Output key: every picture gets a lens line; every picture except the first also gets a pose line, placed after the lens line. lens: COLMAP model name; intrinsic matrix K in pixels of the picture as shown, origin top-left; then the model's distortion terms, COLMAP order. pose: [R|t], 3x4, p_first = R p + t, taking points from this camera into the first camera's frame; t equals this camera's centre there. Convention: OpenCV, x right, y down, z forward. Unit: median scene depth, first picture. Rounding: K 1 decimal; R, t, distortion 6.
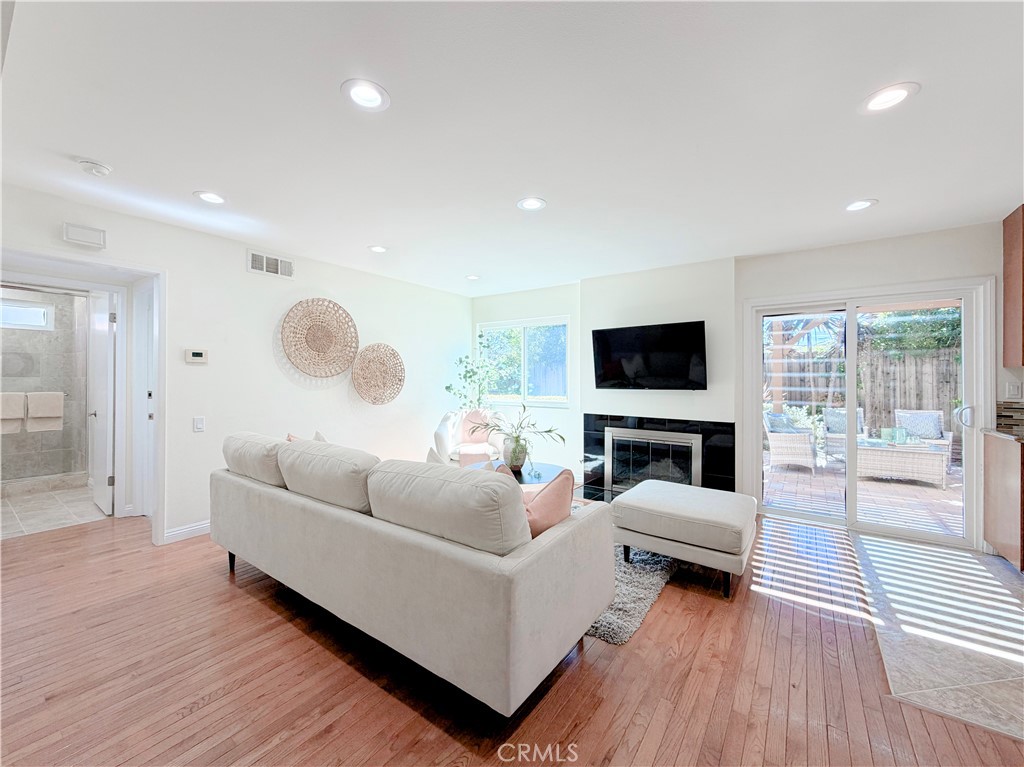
lens RADIAL K [[410.6, 0, 512.0], [0, 410.6, 380.4], [0, 0, 1]] dist [-0.000568, -0.000491]
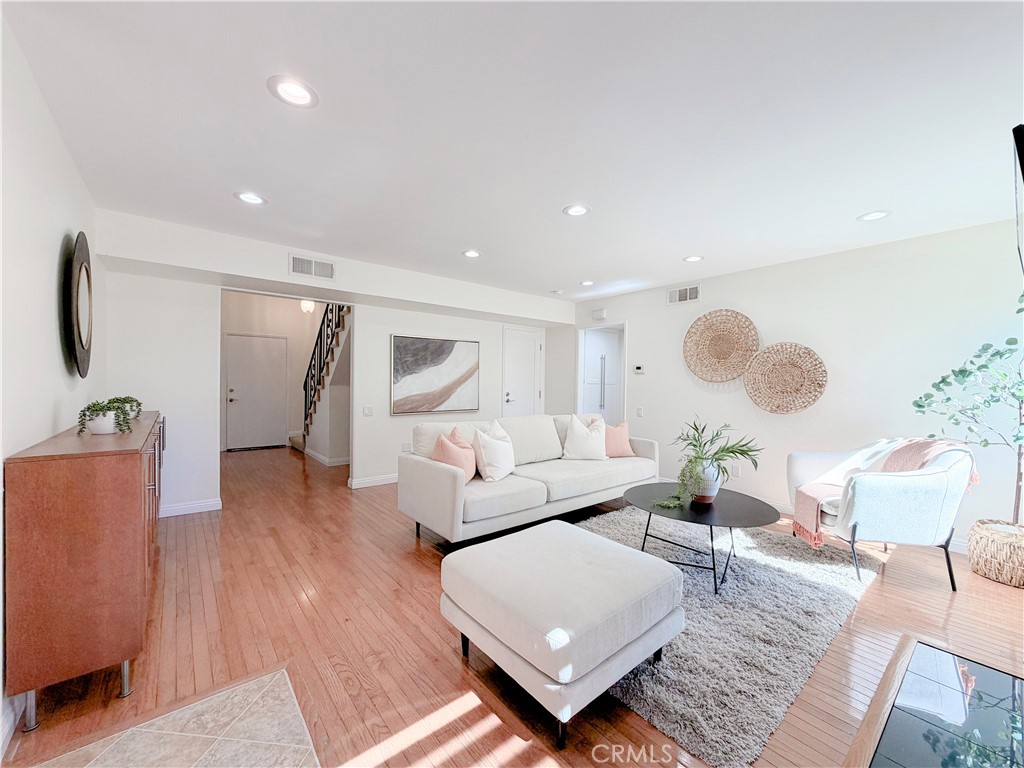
lens RADIAL K [[410.6, 0, 508.2], [0, 410.6, 385.0], [0, 0, 1]] dist [-0.000568, -0.000491]
pose [[-0.265265, 0.000497, -0.964175, 0.781652], [-0.013908, 0.999894, 0.004342, 0.003624], [0.964075, 0.014562, -0.265230, 0.794051]]
